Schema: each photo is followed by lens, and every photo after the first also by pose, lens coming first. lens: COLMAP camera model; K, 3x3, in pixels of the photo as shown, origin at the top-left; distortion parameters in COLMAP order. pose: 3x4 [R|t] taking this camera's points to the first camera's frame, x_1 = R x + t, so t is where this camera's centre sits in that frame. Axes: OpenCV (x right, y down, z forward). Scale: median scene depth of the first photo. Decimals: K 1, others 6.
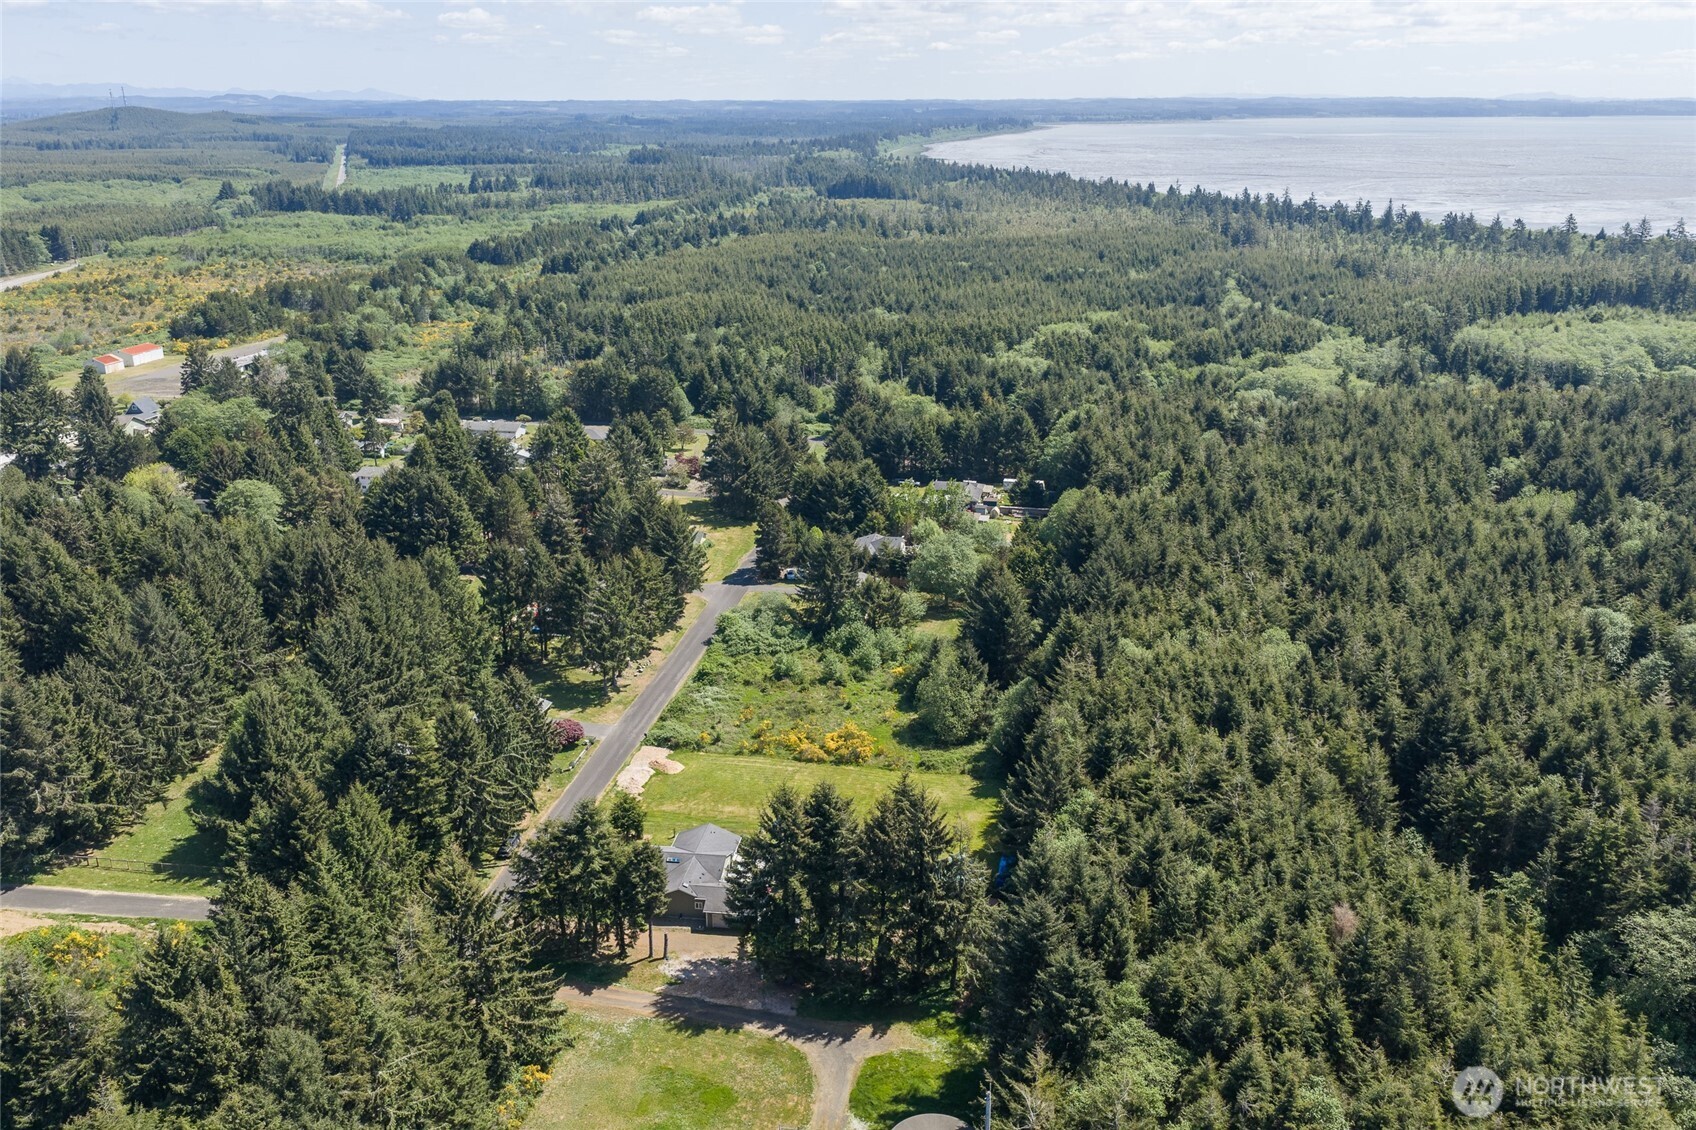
lens RADIAL K [[1393.6, 0, 855.3], [0, 1393.6, 572.3], [0, 0, 1]] dist [0.020773, -0.034904]
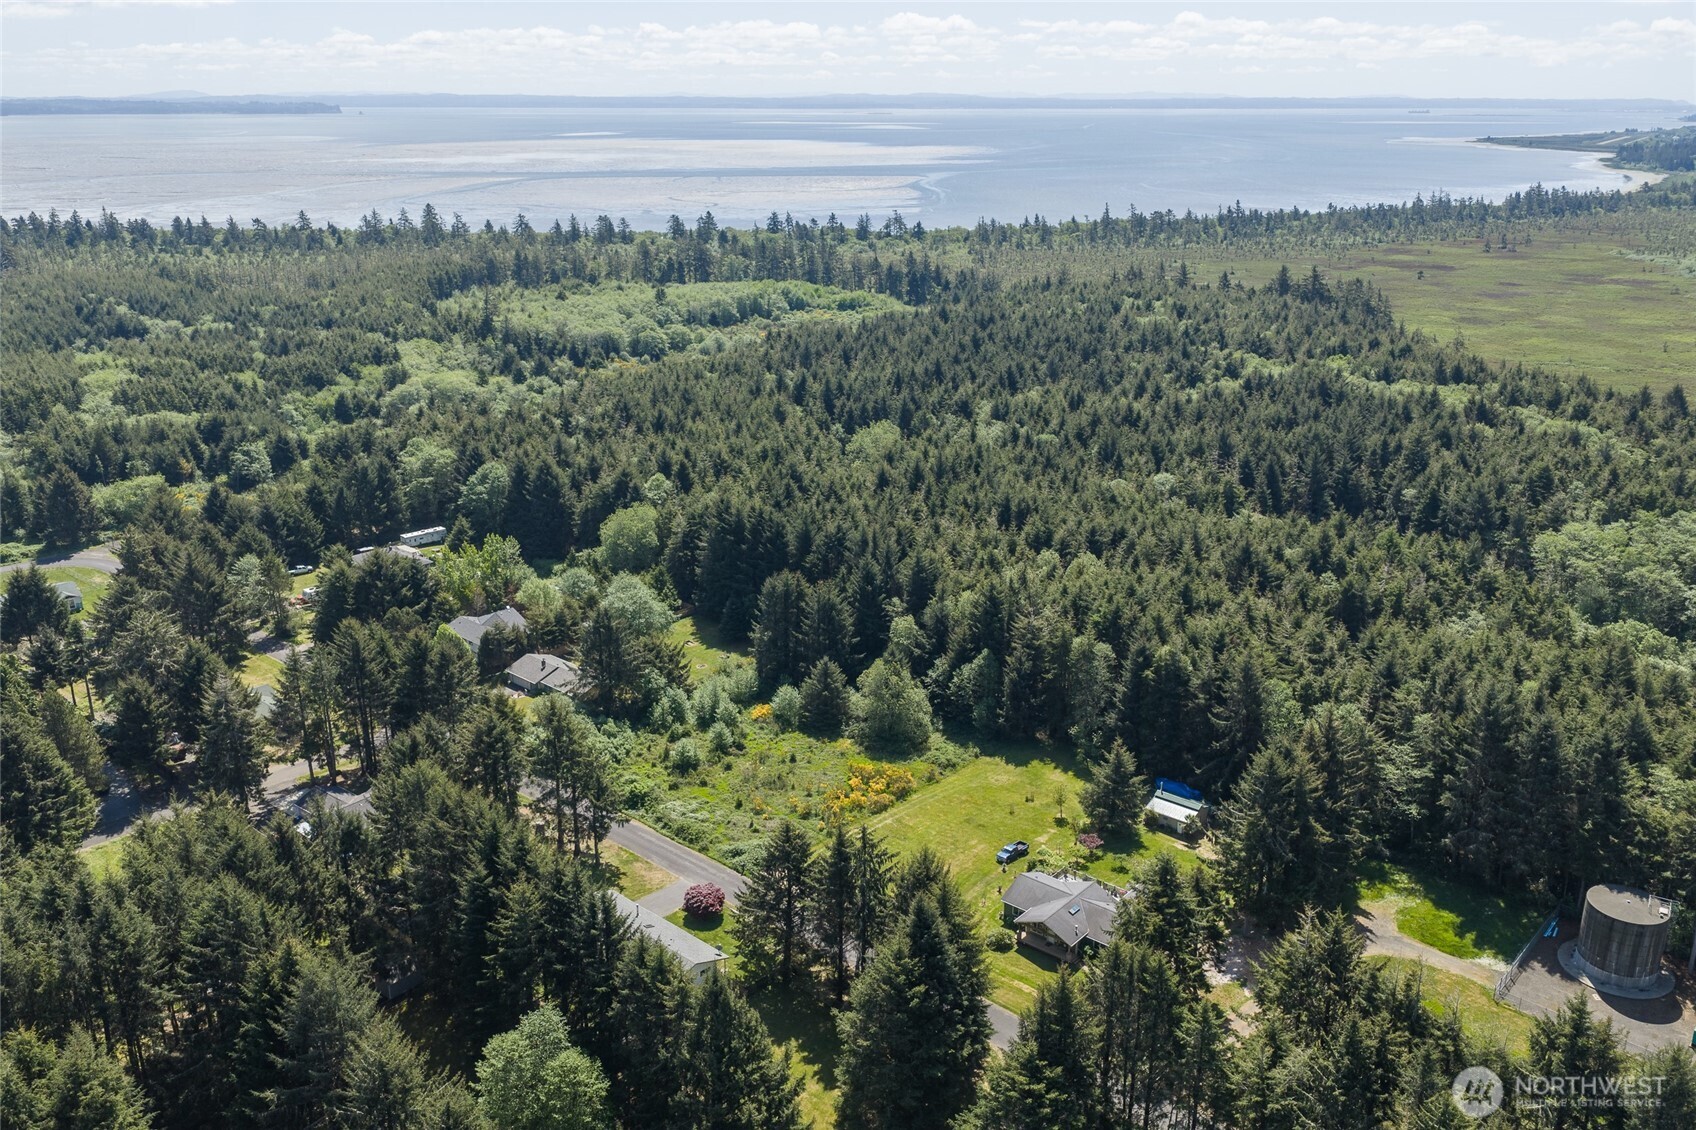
lens RADIAL K [[1393.6, 0, 855.3], [0, 1393.6, 572.3], [0, 0, 1]] dist [0.020773, -0.034904]
pose [[0.539533, -0.267596, 0.798309, -0.135930], [0.267096, 0.953574, 0.139126, -0.027688], [-0.798476, 0.138162, 0.585958, 0.079422]]
